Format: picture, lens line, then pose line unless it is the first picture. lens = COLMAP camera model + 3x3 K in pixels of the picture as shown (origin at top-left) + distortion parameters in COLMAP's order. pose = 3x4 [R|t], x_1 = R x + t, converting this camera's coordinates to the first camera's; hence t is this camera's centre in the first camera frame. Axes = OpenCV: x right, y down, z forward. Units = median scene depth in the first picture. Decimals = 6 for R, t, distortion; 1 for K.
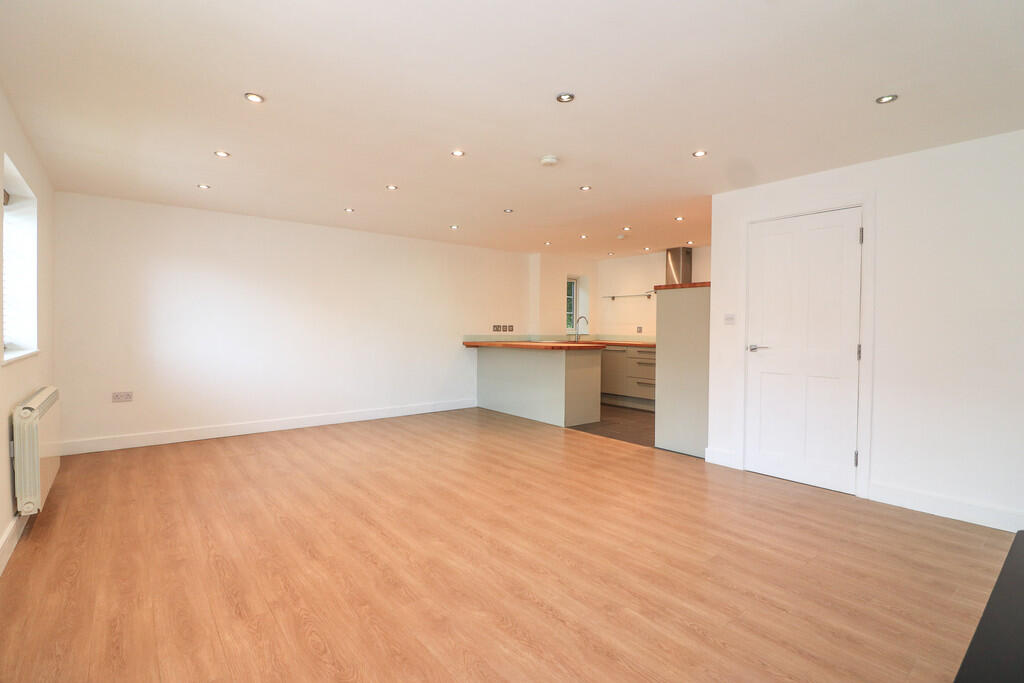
lens RADIAL K [[477.8, 0, 509.0], [0, 477.8, 341.5], [0, 0, 1]] dist [-0.016354, -0.000956]
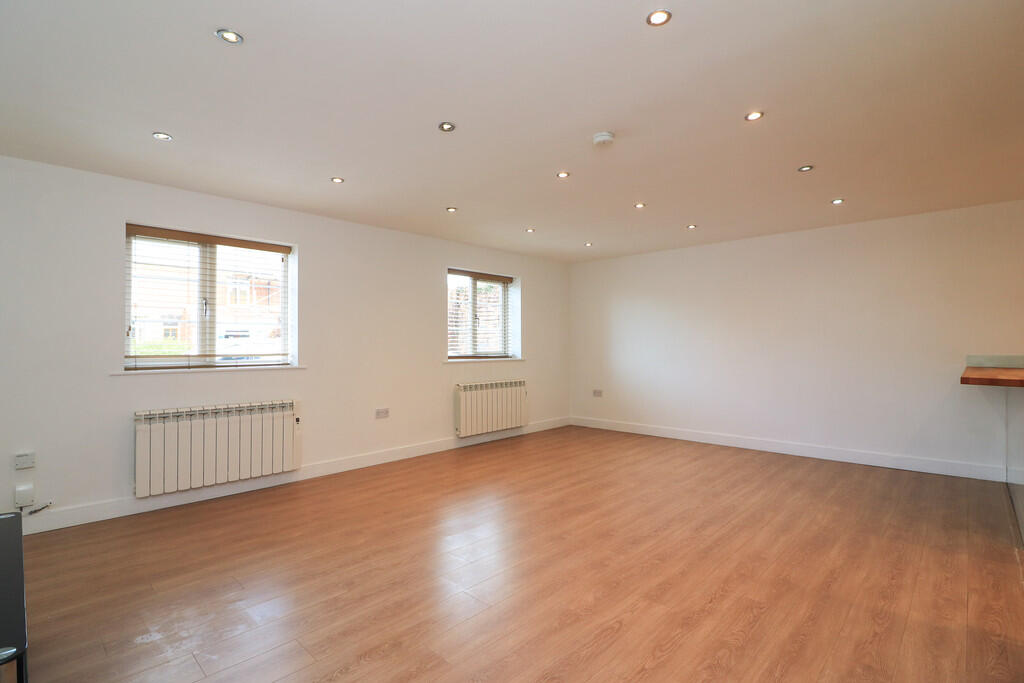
lens RADIAL K [[477.8, 0, 509.5], [0, 477.8, 343.0], [0, 0, 1]] dist [-0.016354, -0.000956]
pose [[0.135023, -0.014377, -0.990738, 0.825076], [-0.024885, 0.999530, -0.017896, -0.006341], [0.990530, 0.027071, 0.134602, 0.709999]]
